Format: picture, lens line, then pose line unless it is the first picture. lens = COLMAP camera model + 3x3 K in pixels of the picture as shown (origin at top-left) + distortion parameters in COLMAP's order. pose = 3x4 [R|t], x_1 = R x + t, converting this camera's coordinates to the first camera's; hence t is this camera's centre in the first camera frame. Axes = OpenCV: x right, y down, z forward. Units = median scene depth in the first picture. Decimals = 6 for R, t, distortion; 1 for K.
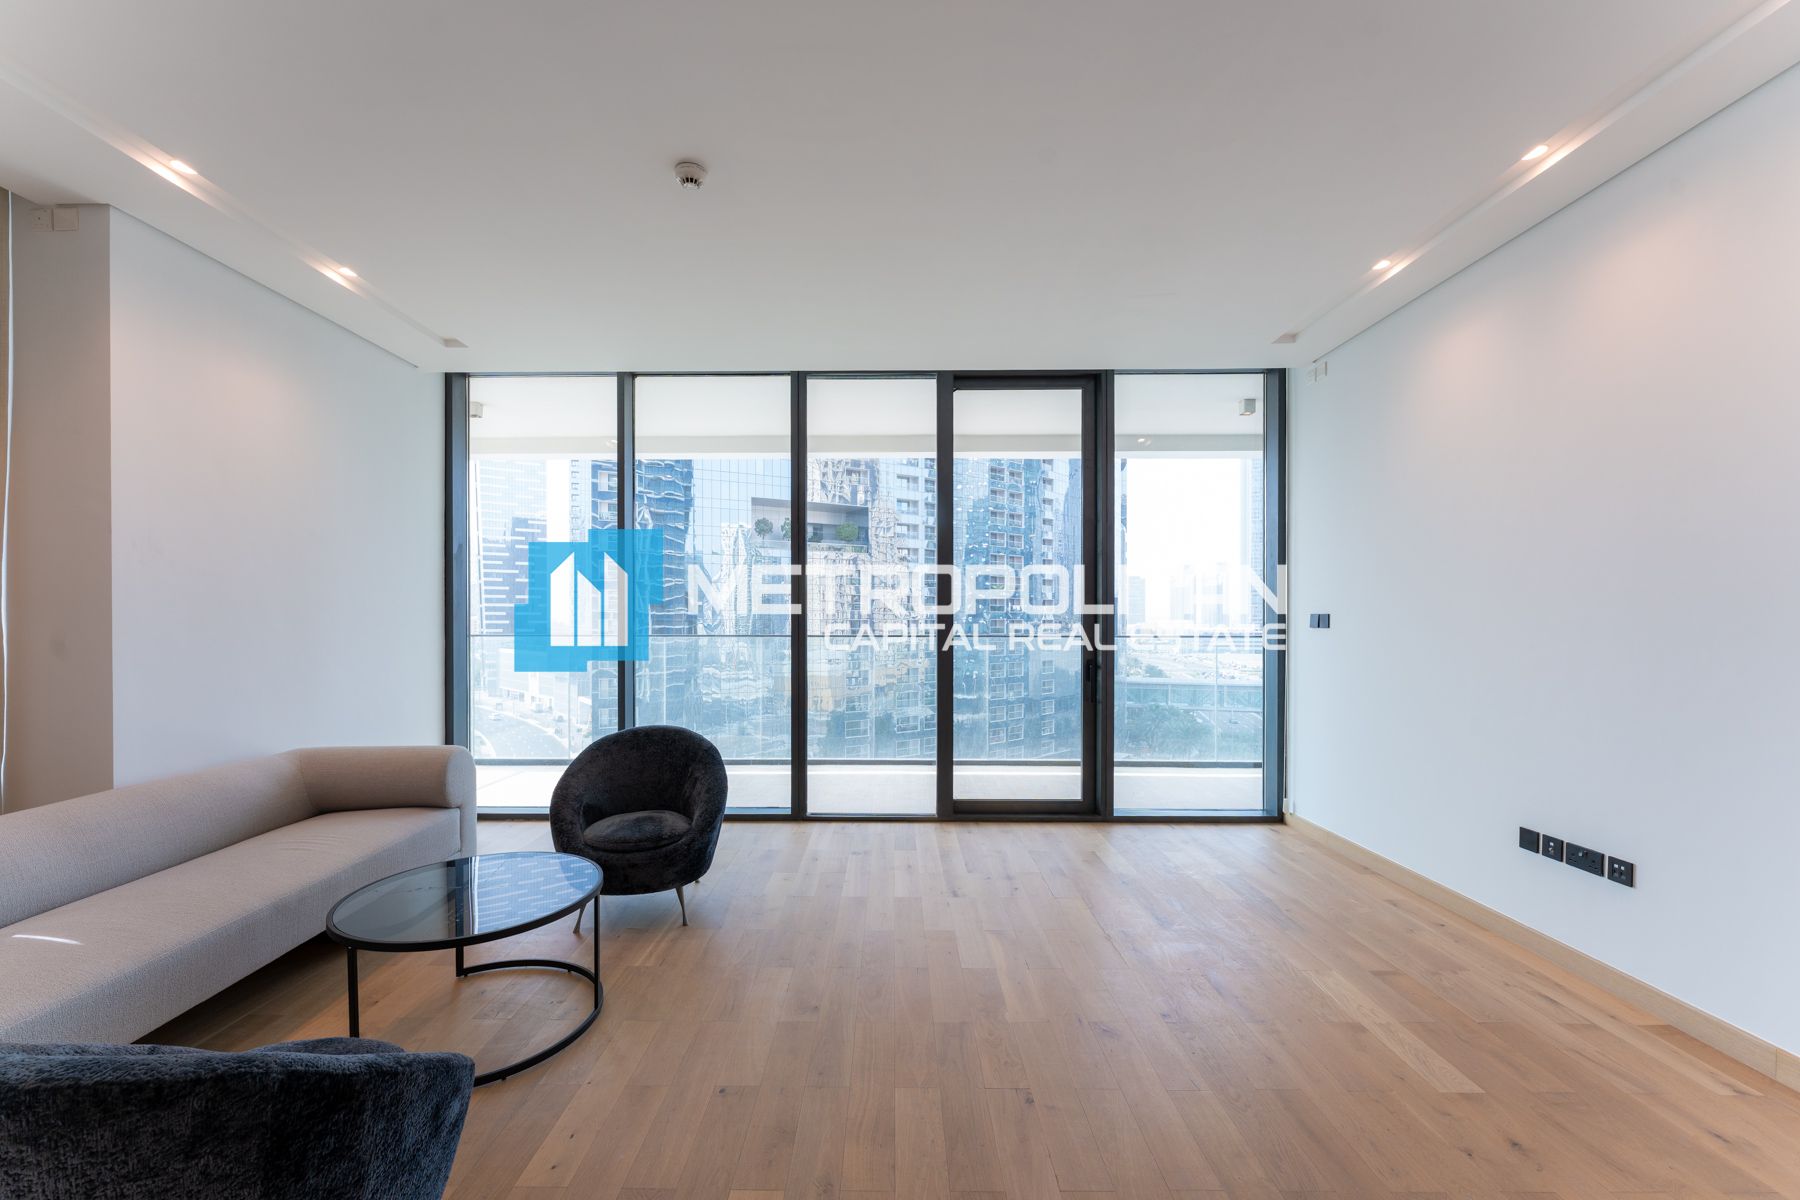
lens RADIAL K [[730.8, 0, 927.9], [0, 730.8, 601.5], [0, 0, 1]] dist [-0.001381, 0.000545]
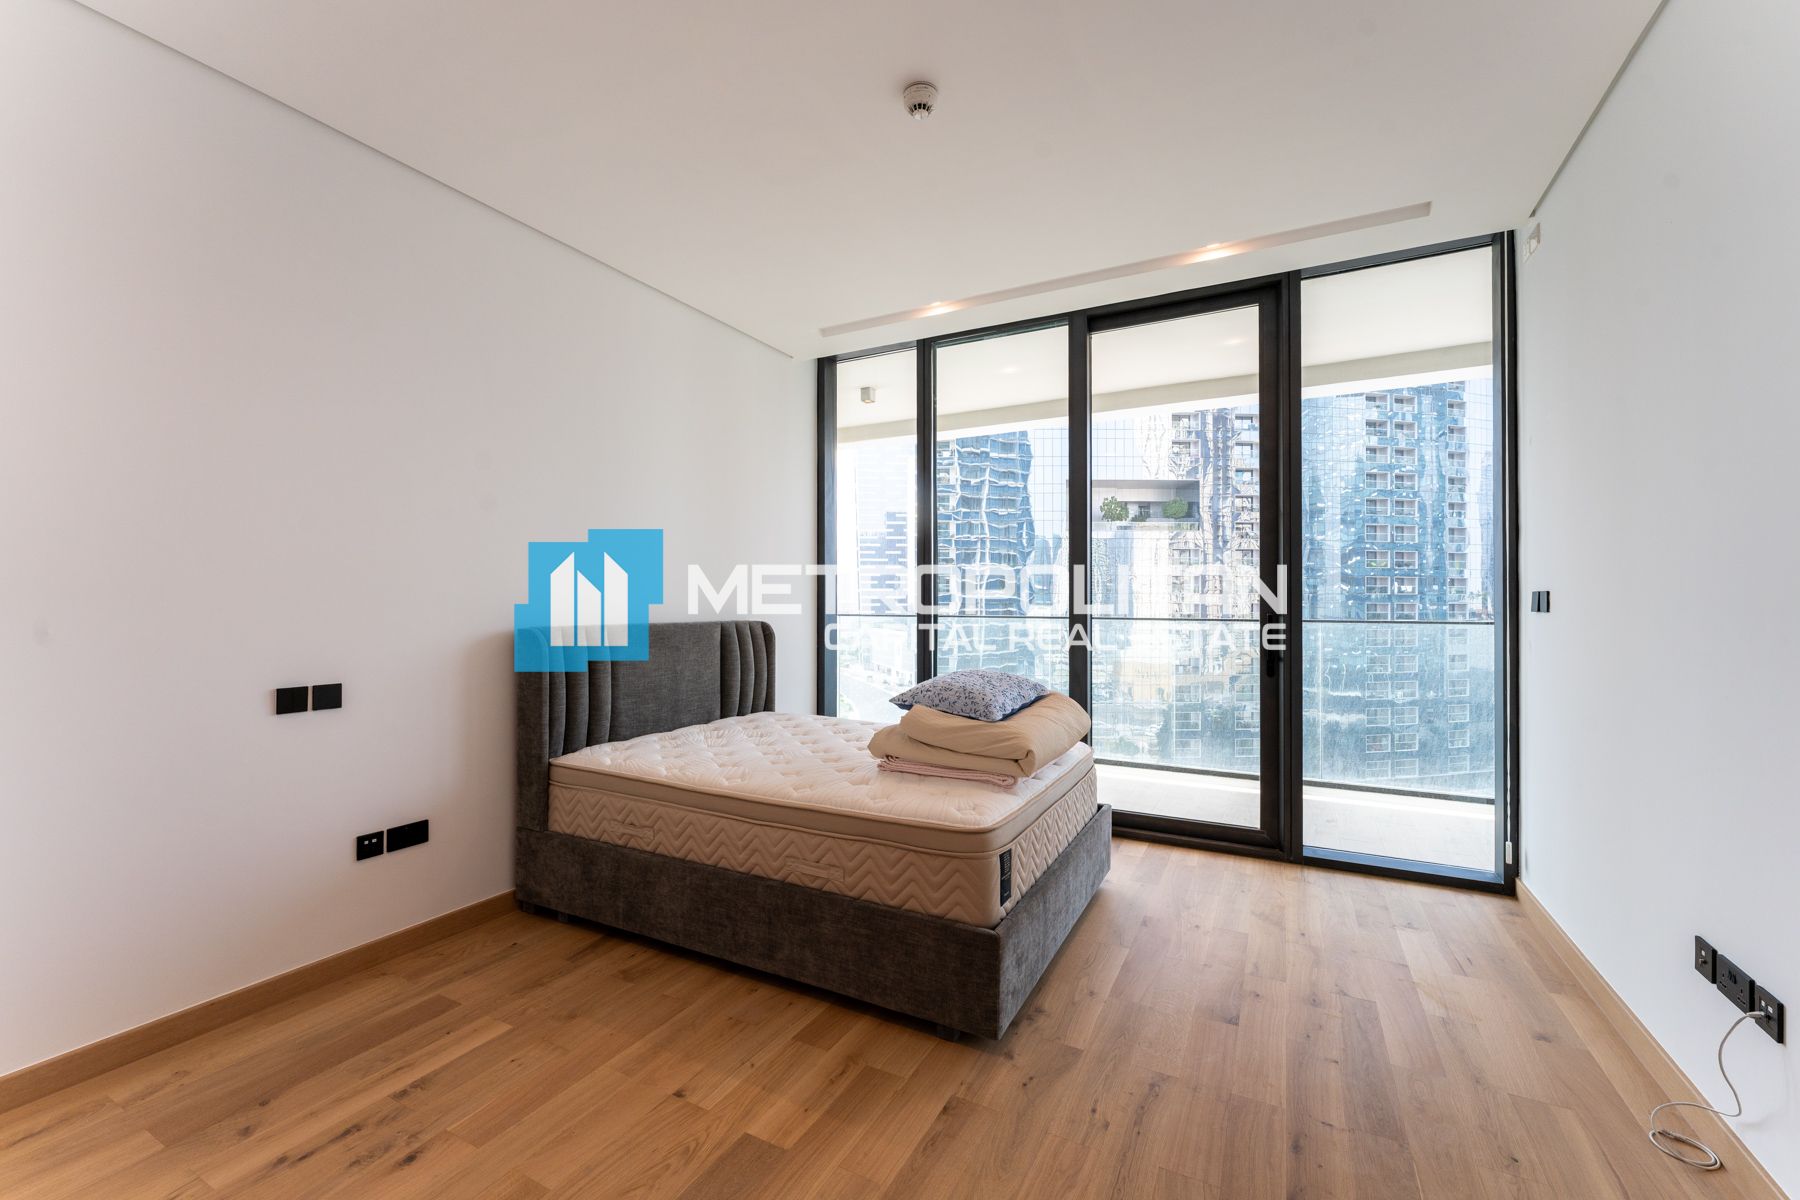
lens RADIAL K [[730.8, 0, 896.7], [0, 730.8, 610.2], [0, 0, 1]] dist [-0.001381, 0.000545]
pose [[0.878851, 0.005971, -0.477060, 0.239064], [0.010127, 0.999463, 0.031167, 0.009318], [0.476989, -0.032222, 0.878318, 0.111869]]
